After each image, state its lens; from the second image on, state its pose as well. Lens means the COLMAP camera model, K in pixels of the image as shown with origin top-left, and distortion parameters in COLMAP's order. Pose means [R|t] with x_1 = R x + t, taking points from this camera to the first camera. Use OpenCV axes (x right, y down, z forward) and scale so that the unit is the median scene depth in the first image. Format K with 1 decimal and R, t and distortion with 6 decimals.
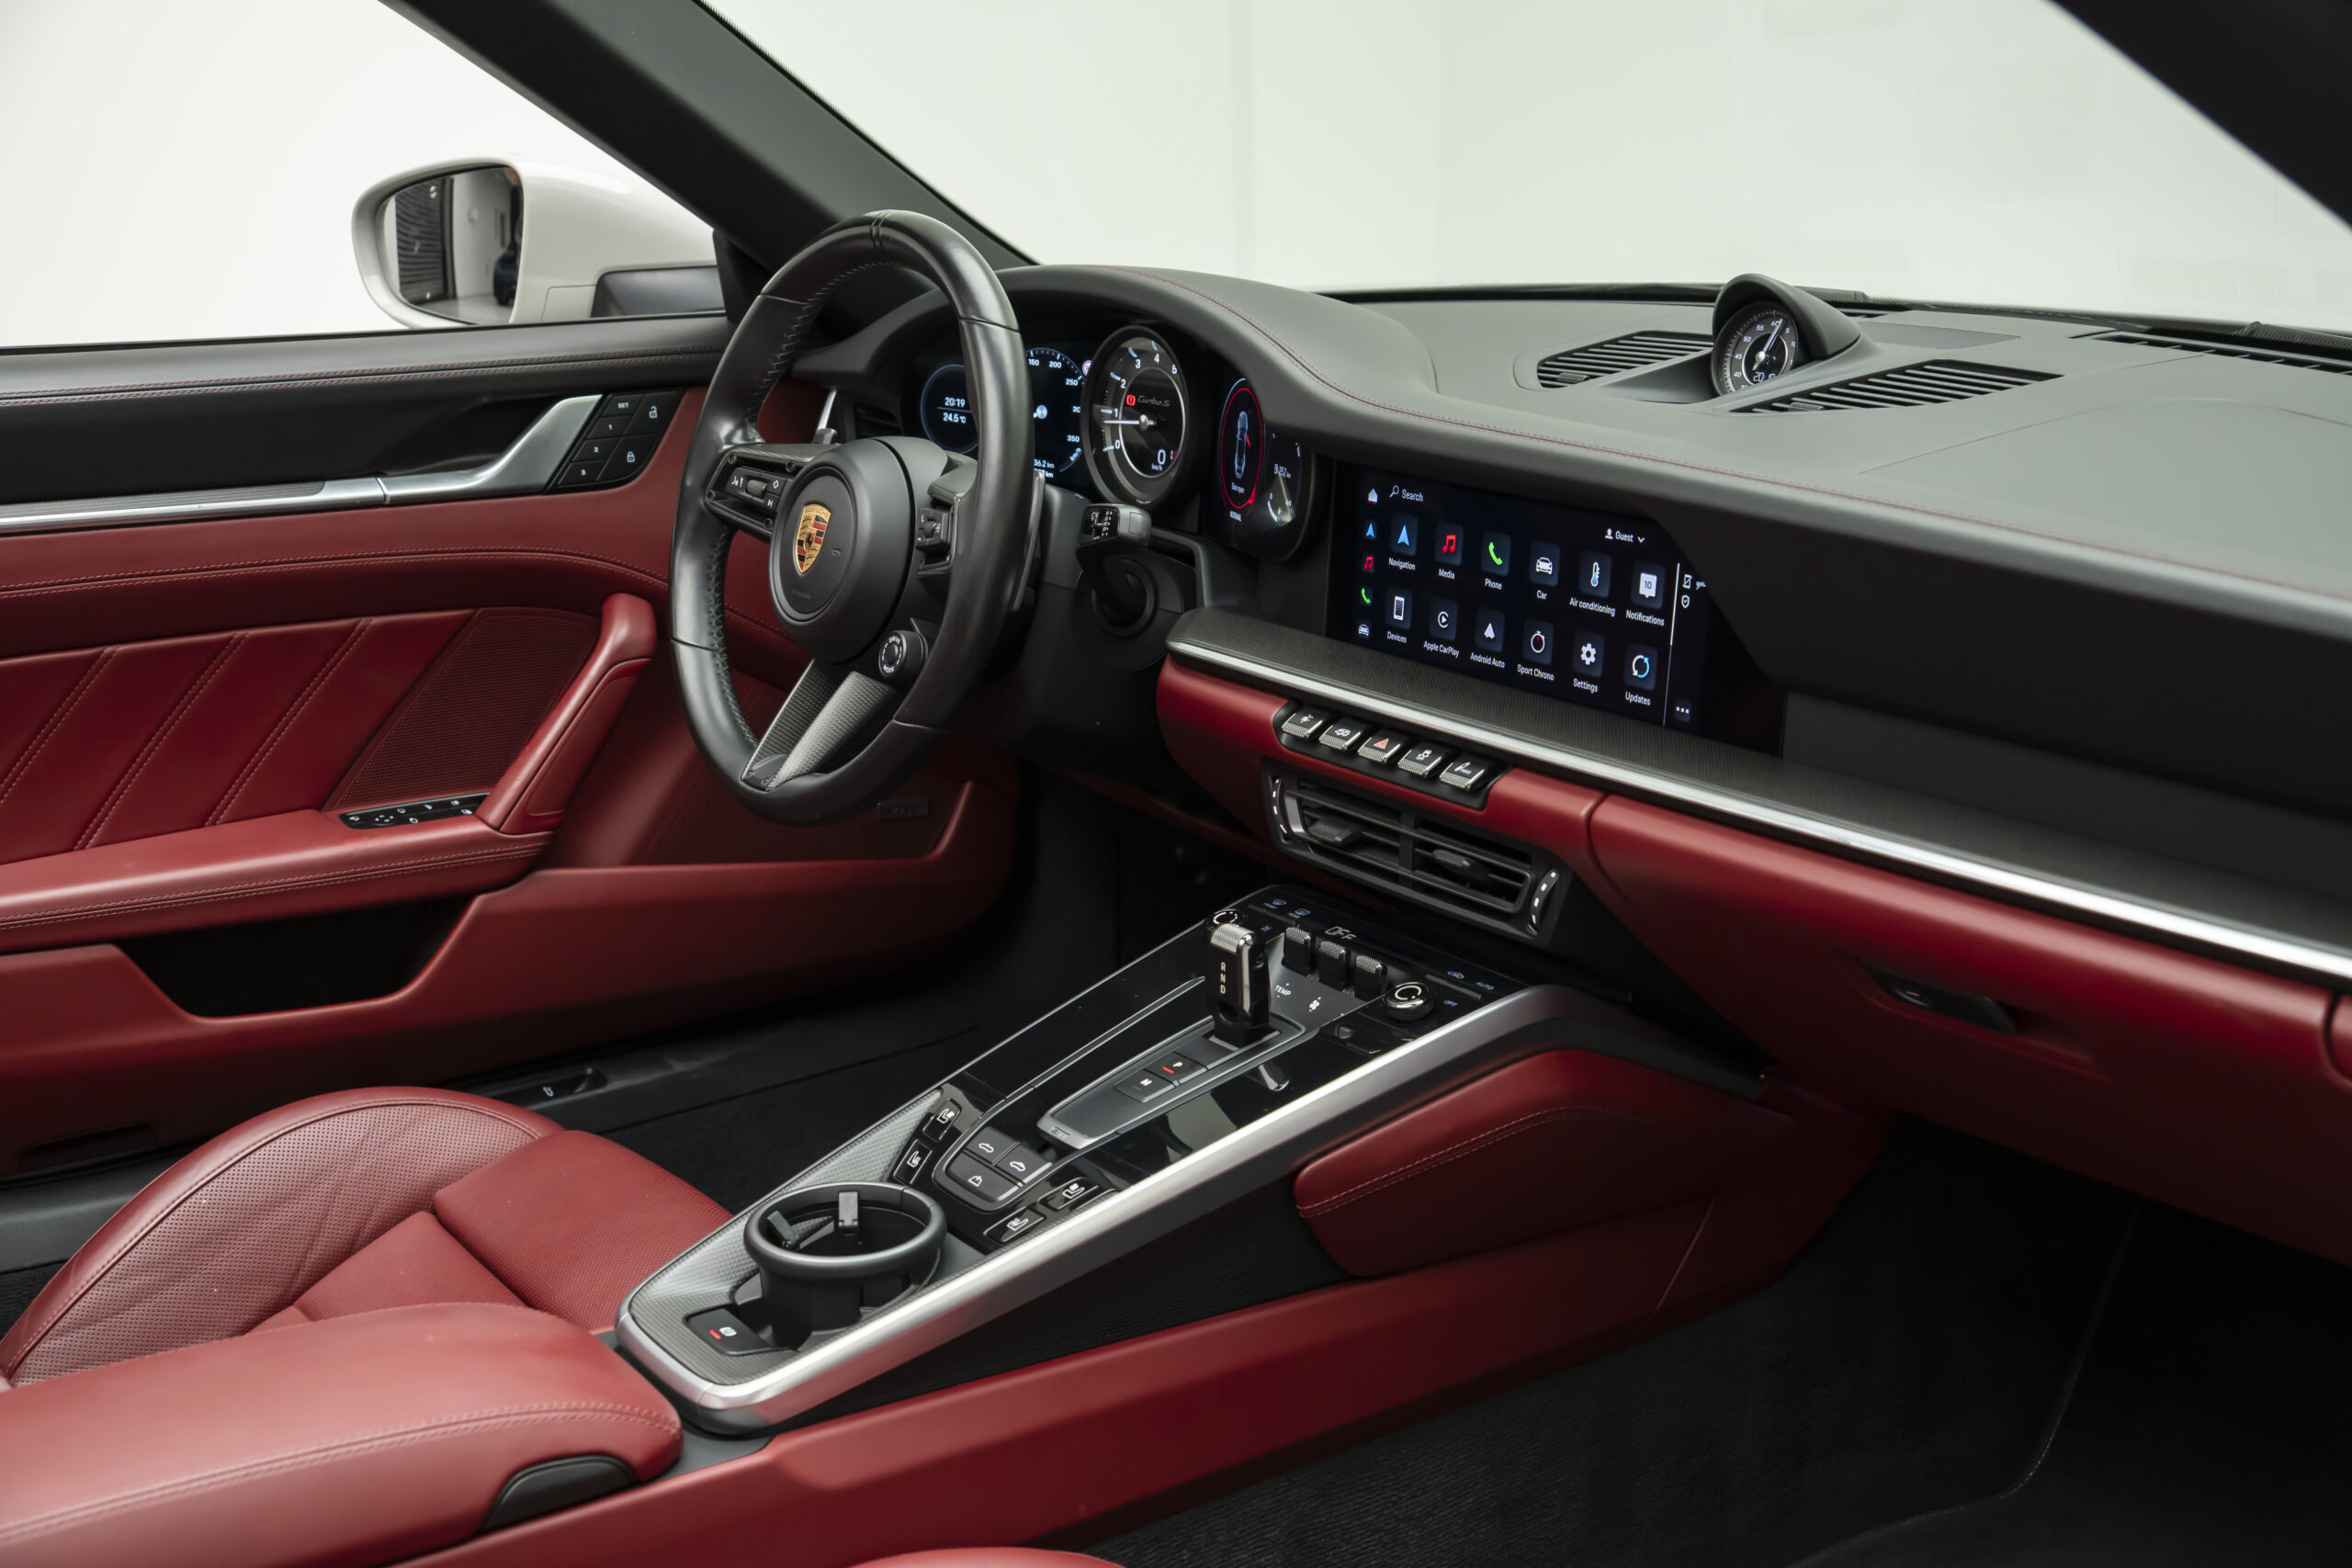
lens RADIAL K [[2709.1, 0, 1160.2], [0, 2709.1, 764.7], [0, 0, 1]] dist [0.018623, 0.000000]
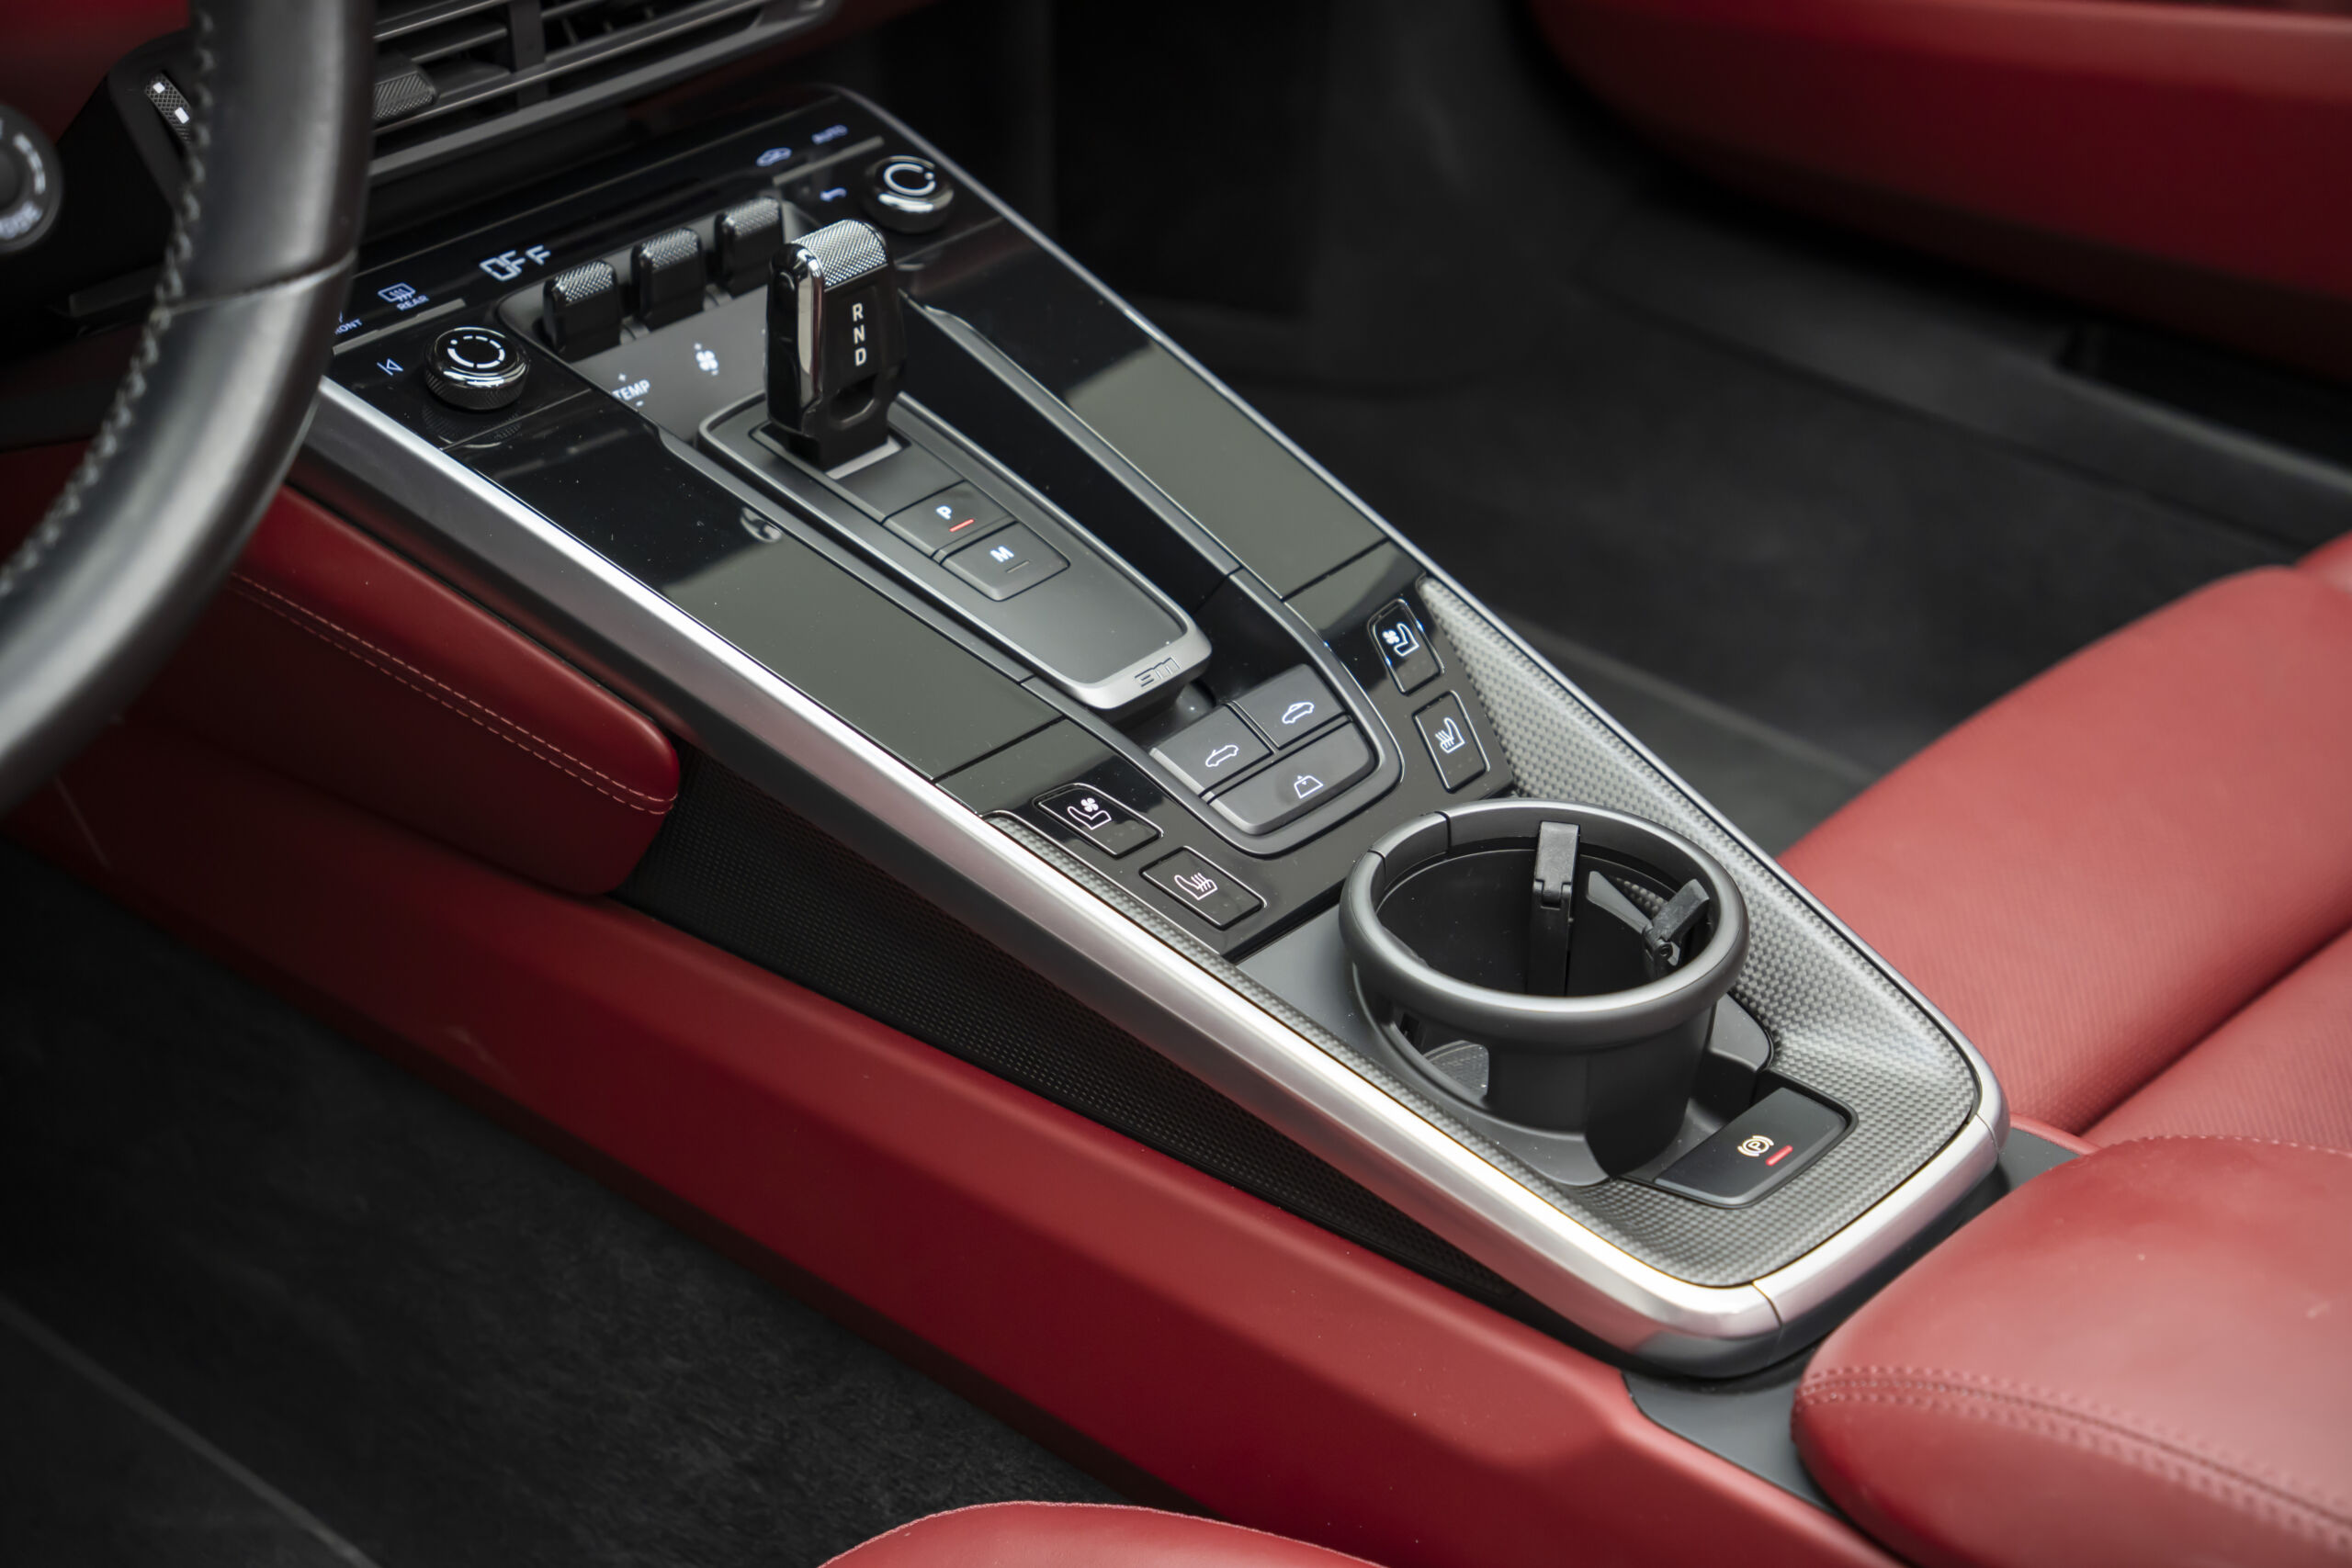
lens RADIAL K [[4178.8, 0, 1207.8], [0, 4178.8, 830.1], [0, 0, 1]] dist [0.292047, 0.000000]
pose [[-0.215872, -0.509456, 0.832979, -0.652115], [0.237751, 0.799992, 0.550896, -0.247835], [-0.947034, 0.316965, -0.051572, 0.970429]]
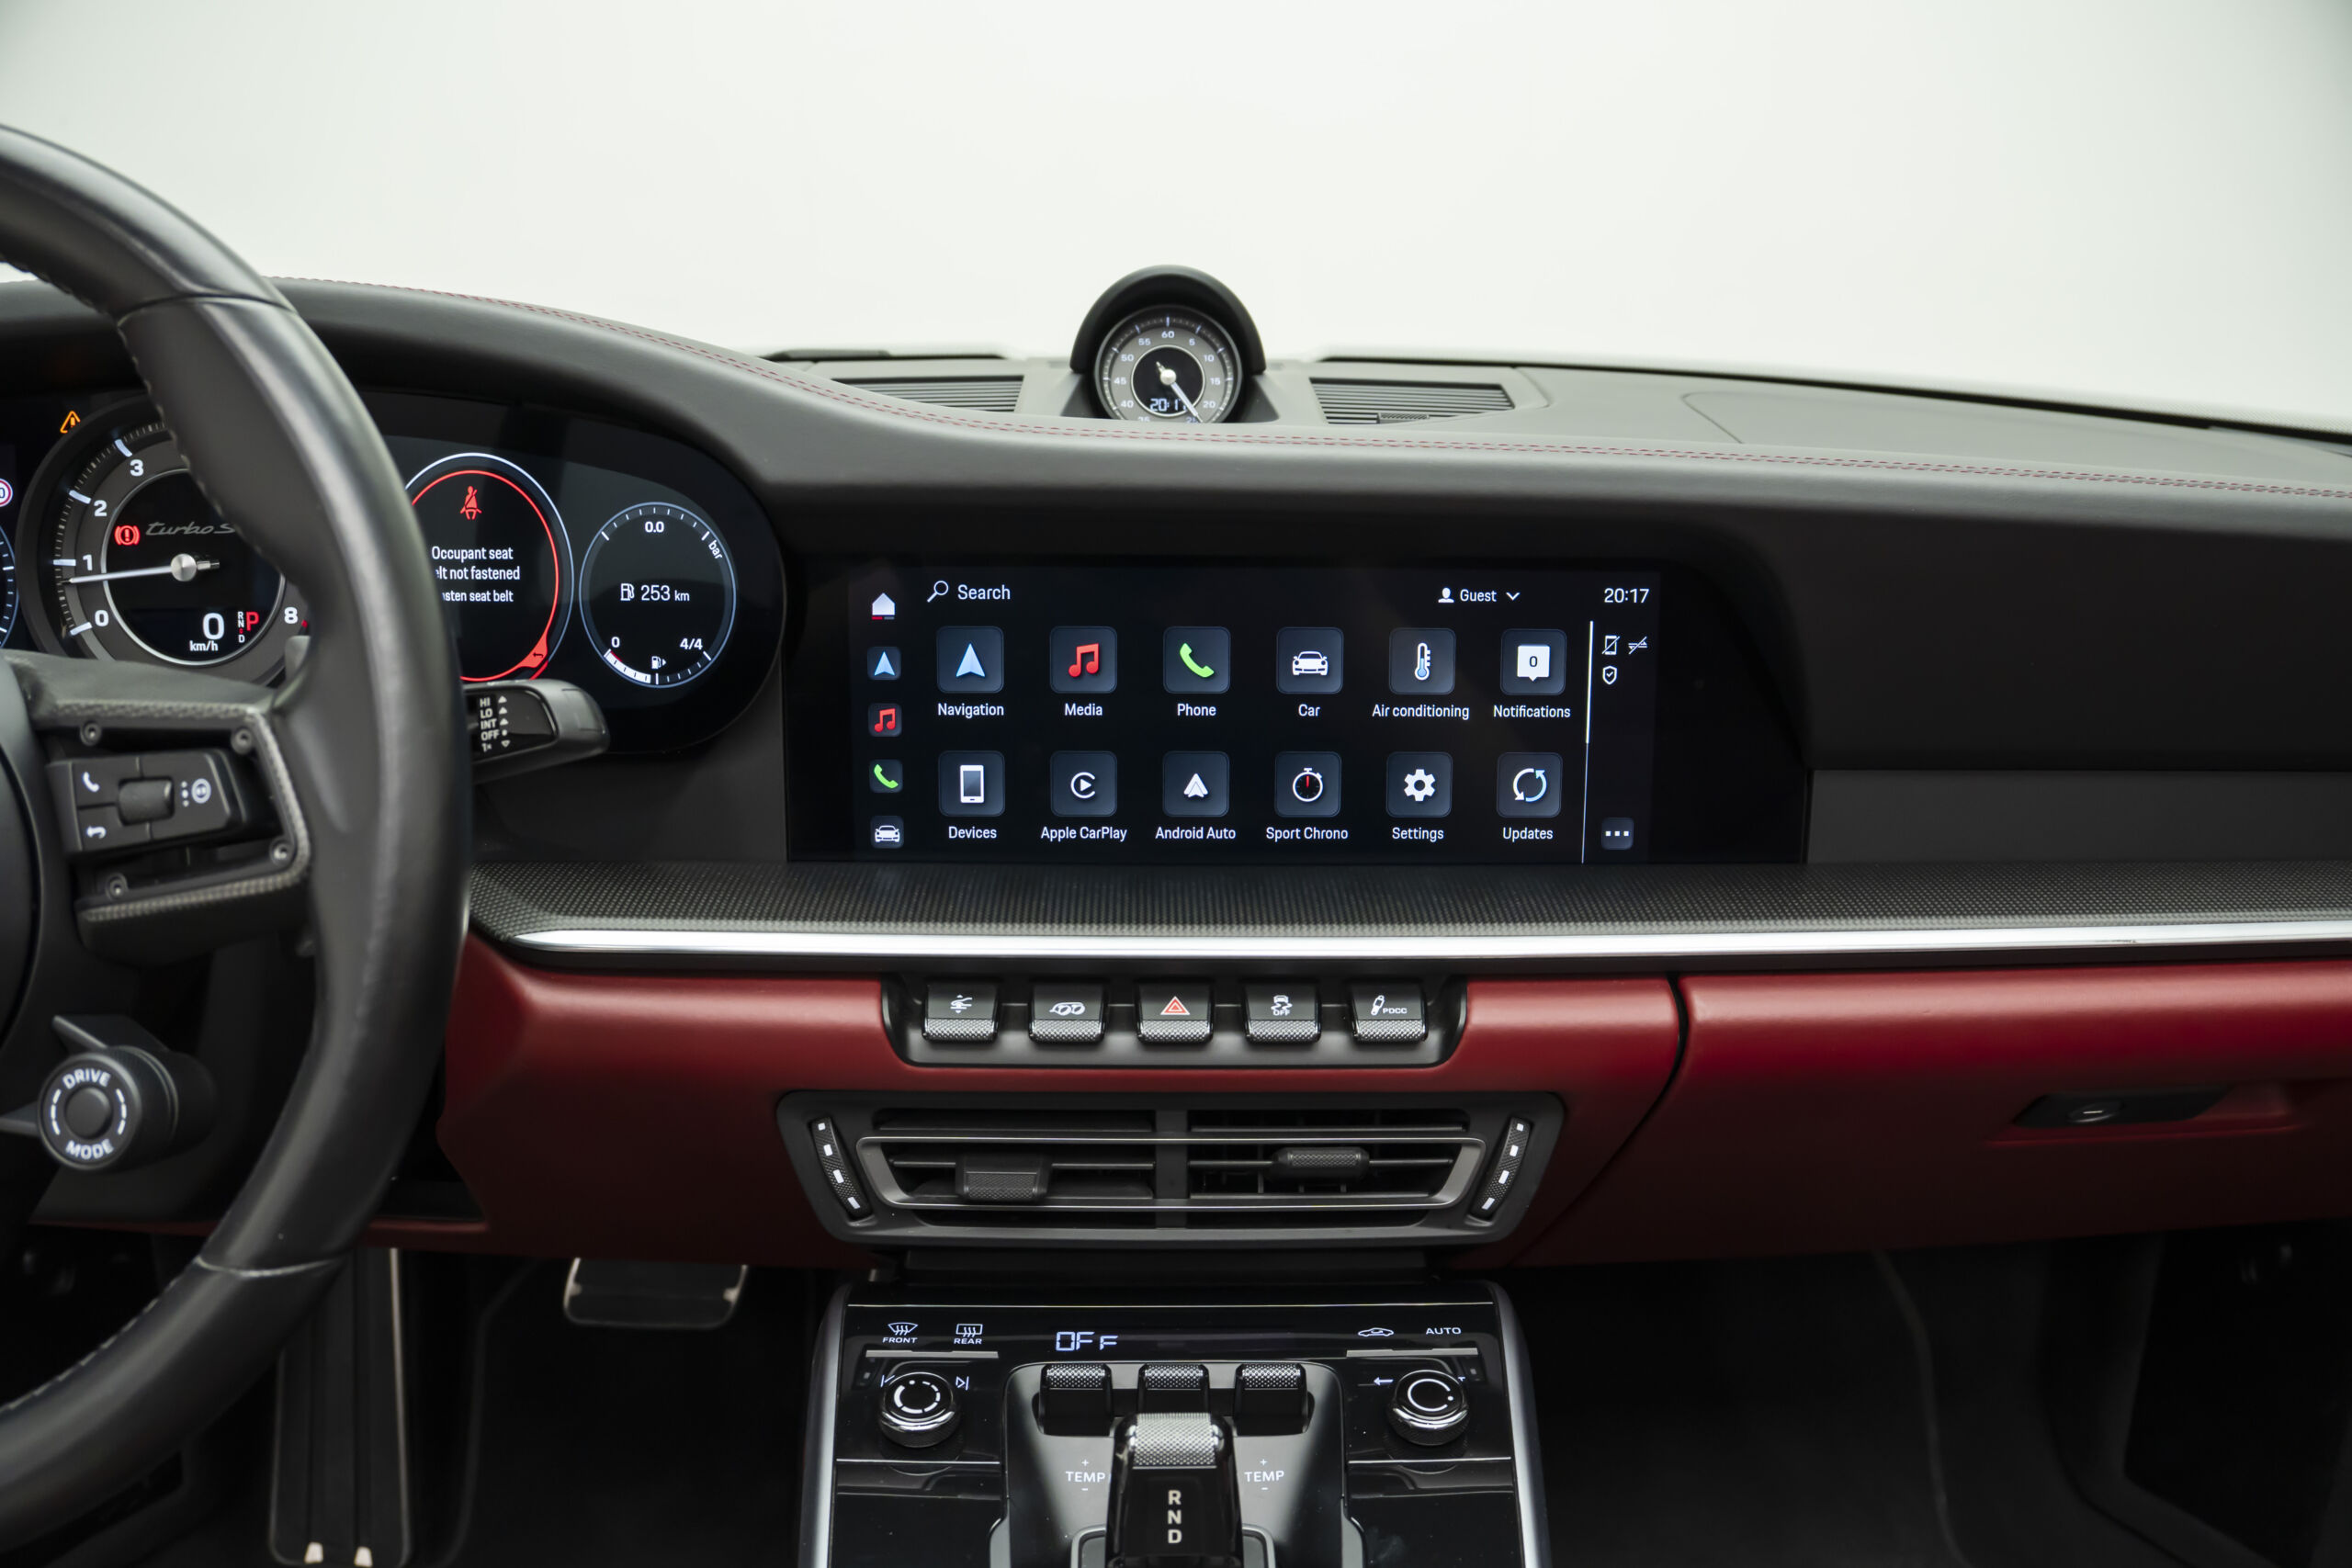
lens RADIAL K [[1891.3, 0, 1166.6], [0, 1891.3, 785.3], [0, 0, 1]] dist [-0.203383, 0.114310]
pose [[0.576521, -0.176208, 0.797856, -0.225694], [0.200730, 0.977089, 0.070747, -0.081089], [-0.792042, 0.119367, 0.598683, 0.744128]]
